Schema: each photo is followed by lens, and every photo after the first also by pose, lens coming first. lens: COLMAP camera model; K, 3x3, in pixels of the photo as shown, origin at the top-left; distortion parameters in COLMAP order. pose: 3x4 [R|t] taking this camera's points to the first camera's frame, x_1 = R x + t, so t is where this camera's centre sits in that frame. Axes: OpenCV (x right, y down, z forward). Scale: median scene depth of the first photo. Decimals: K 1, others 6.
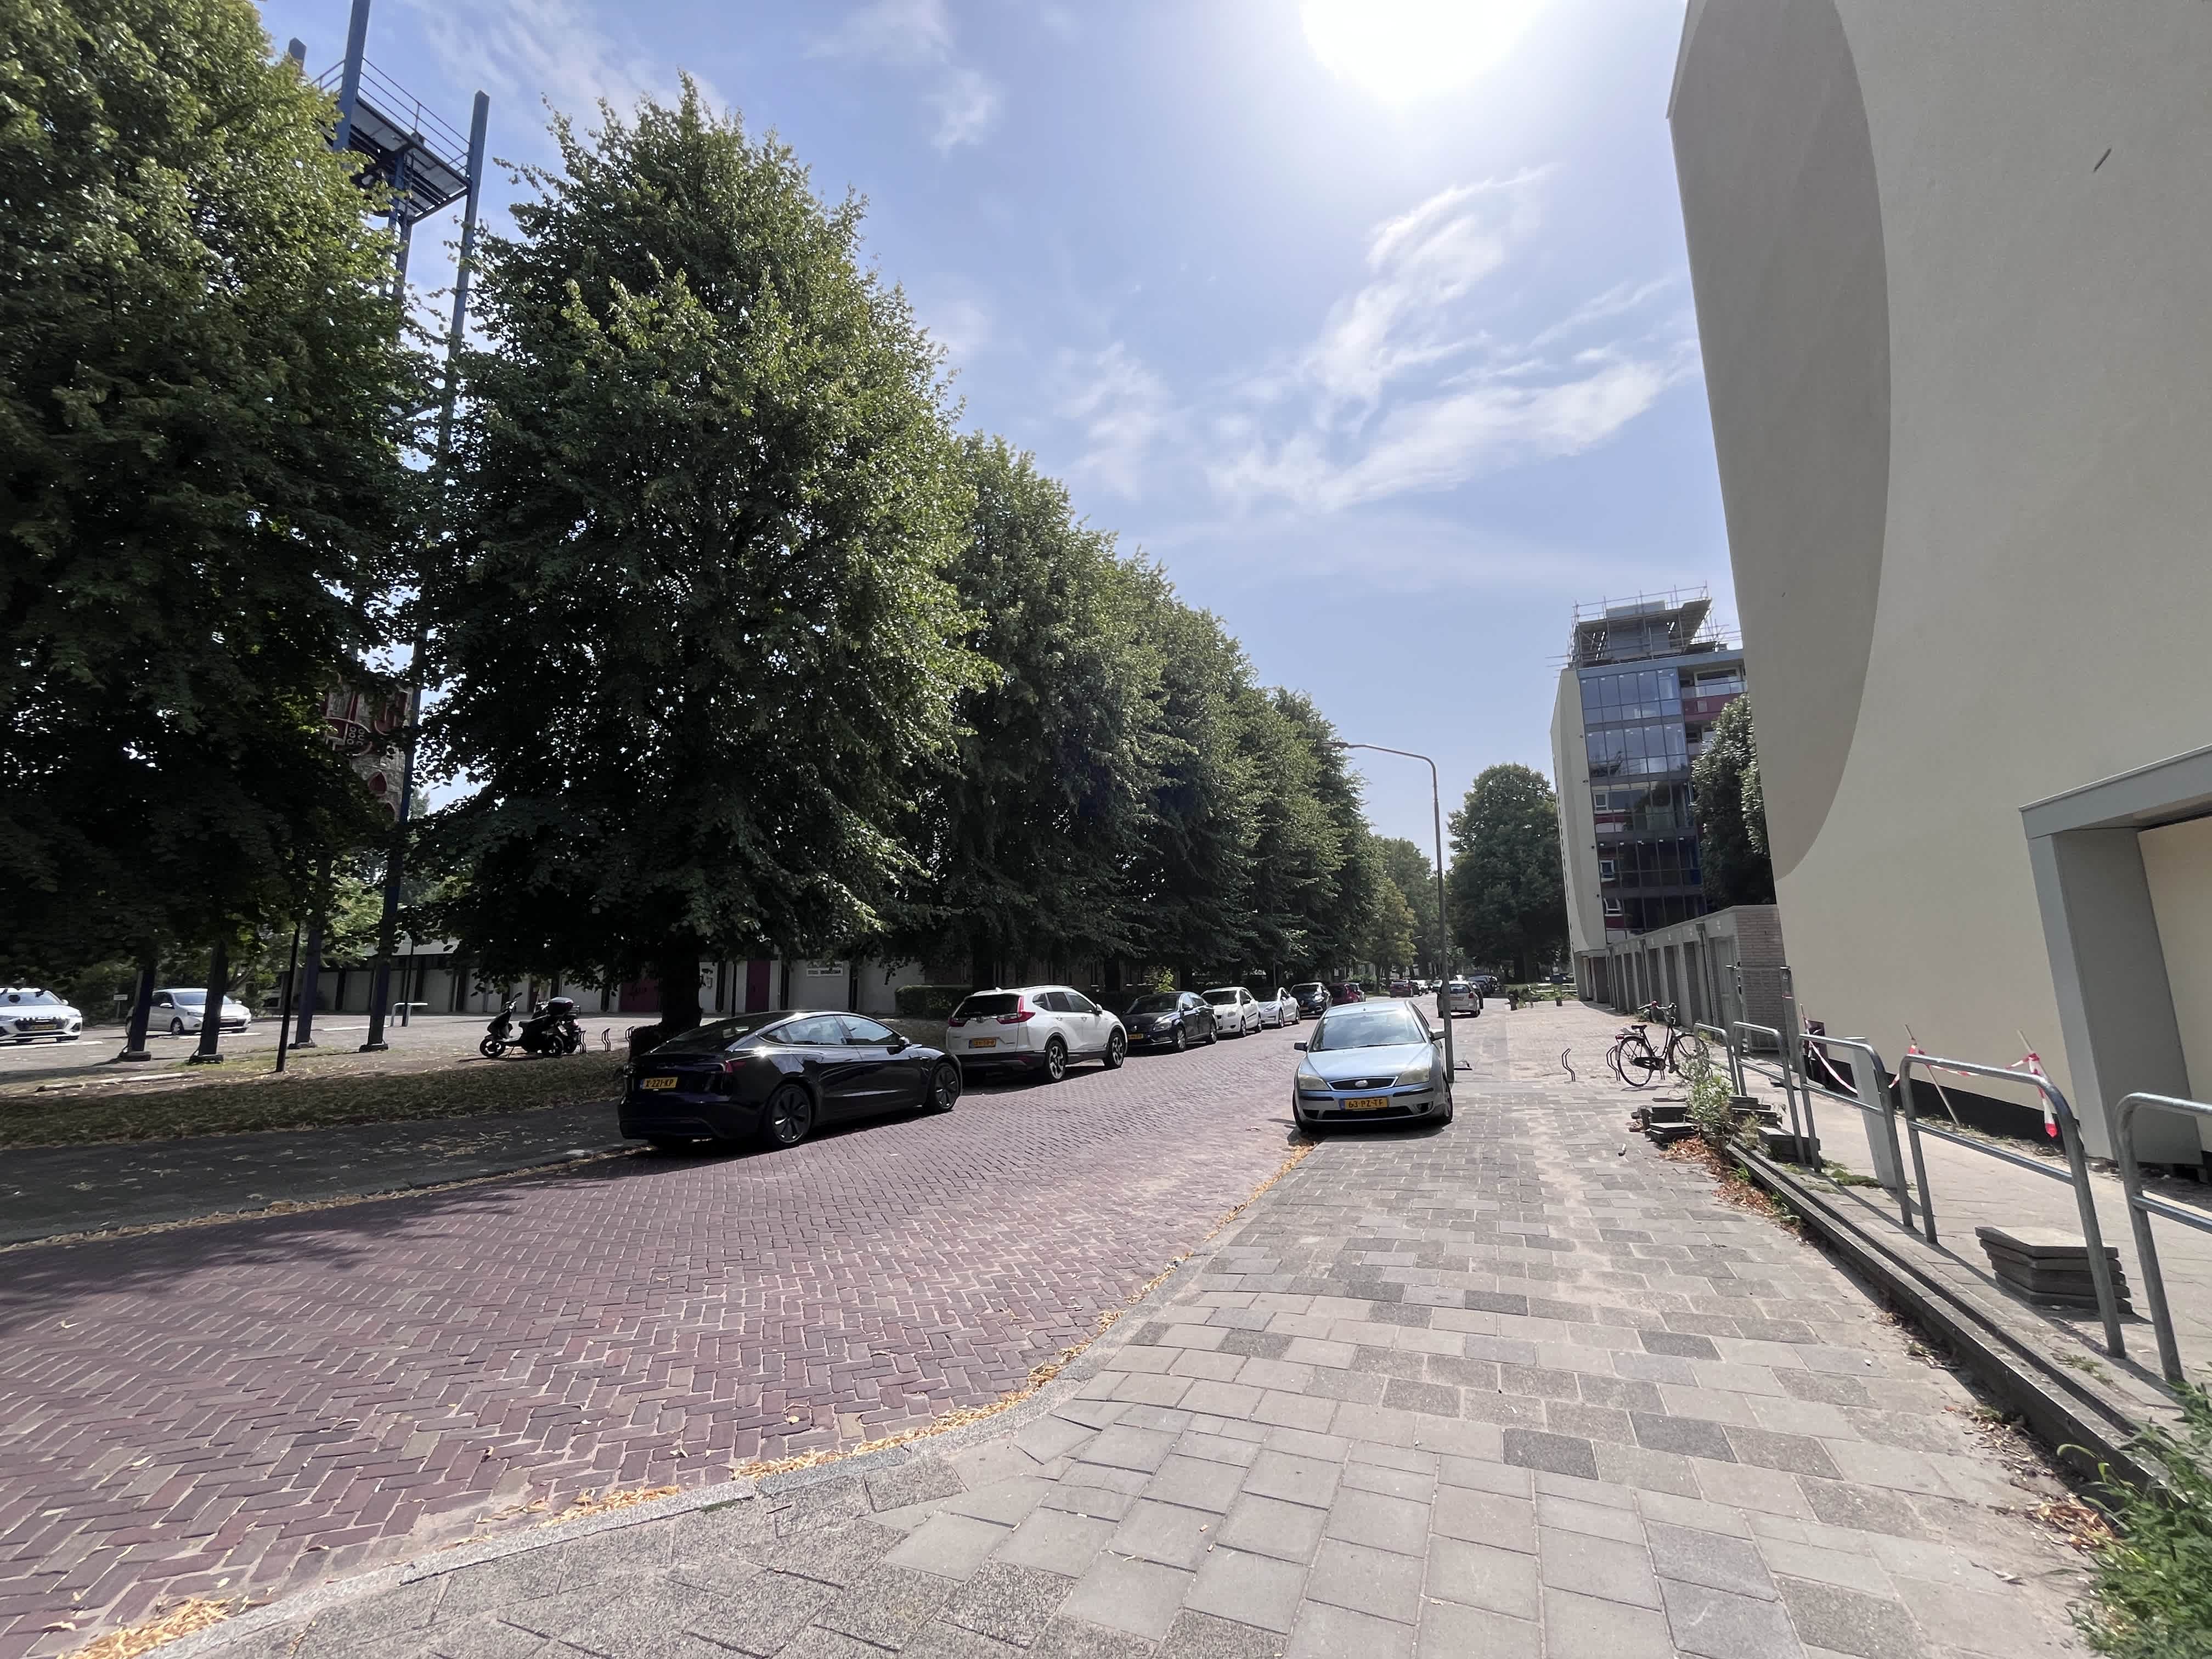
lens RADIAL K [[893.5, 0, 1098.3], [0, 893.5, 819.4], [0, 0, 1]] dist [-0.030343, -0.000100]
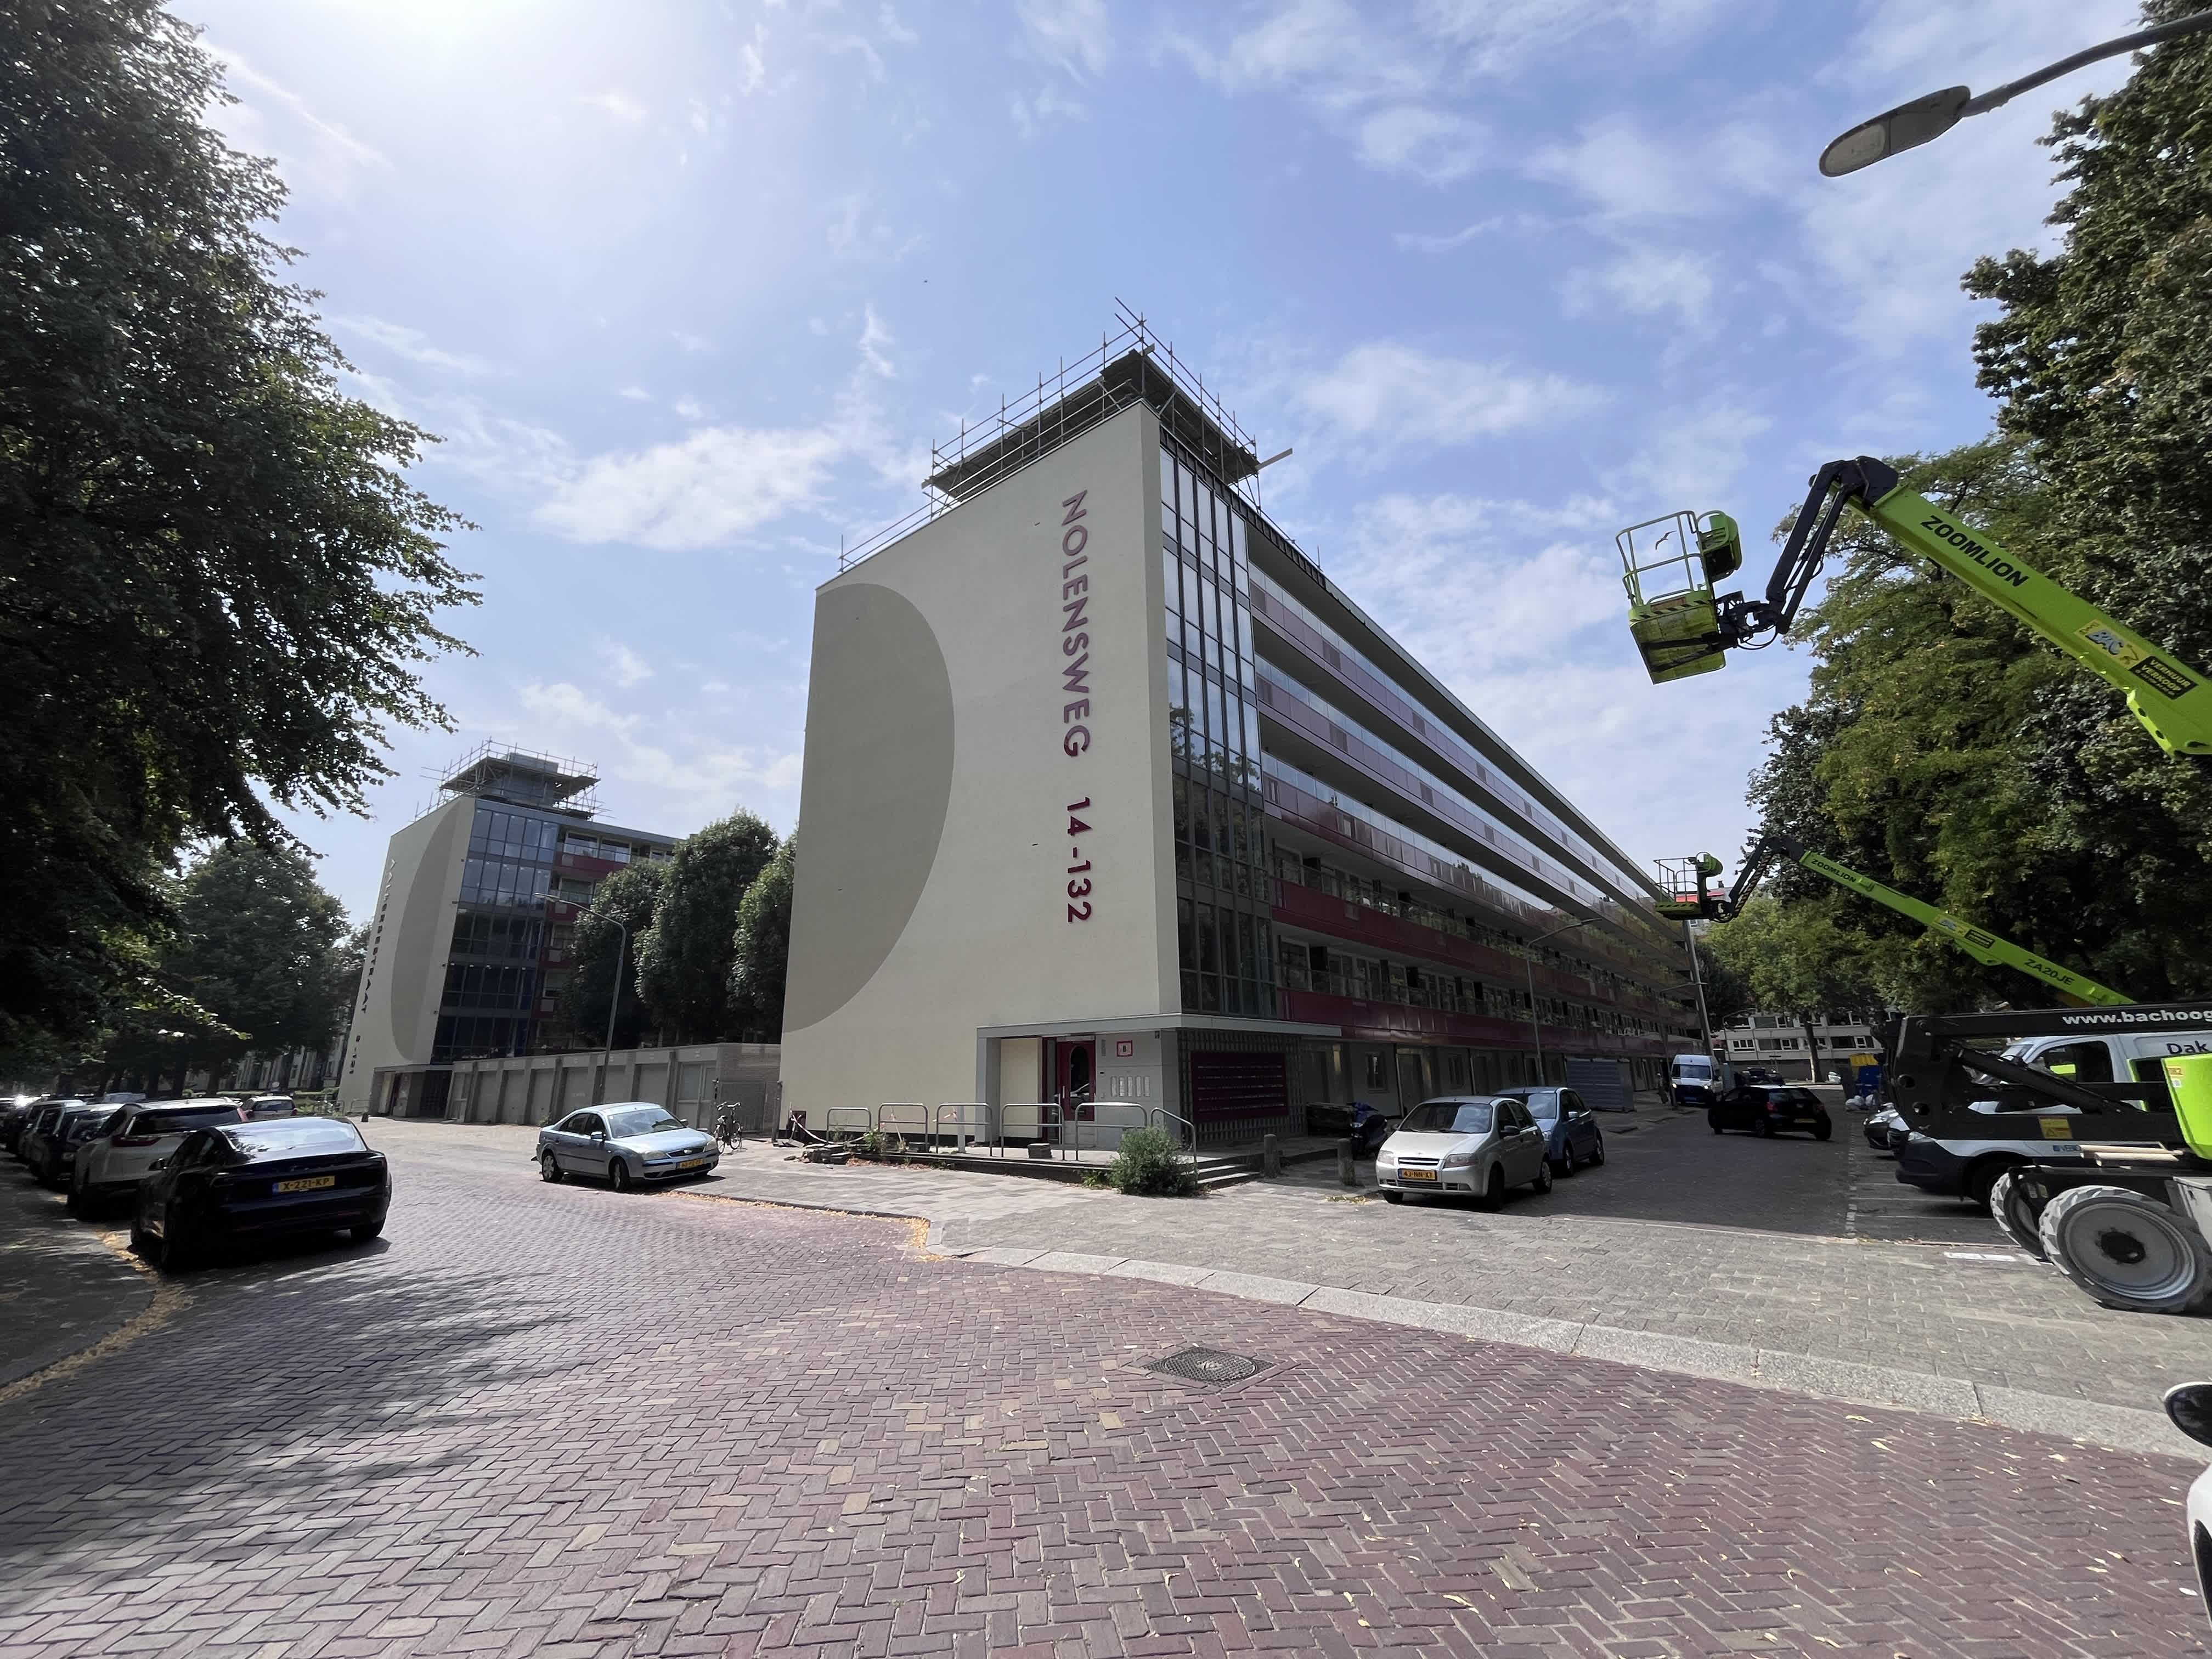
lens RADIAL K [[893.5, 0, 1098.3], [0, 893.5, 819.4], [0, 0, 1]] dist [-0.030343, -0.000100]
pose [[0.244131, 0.278142, 0.928998, -0.159679], [-0.153549, 0.956986, -0.246171, 0.001022], [-0.957509, -0.082548, 0.276339, -0.011223]]
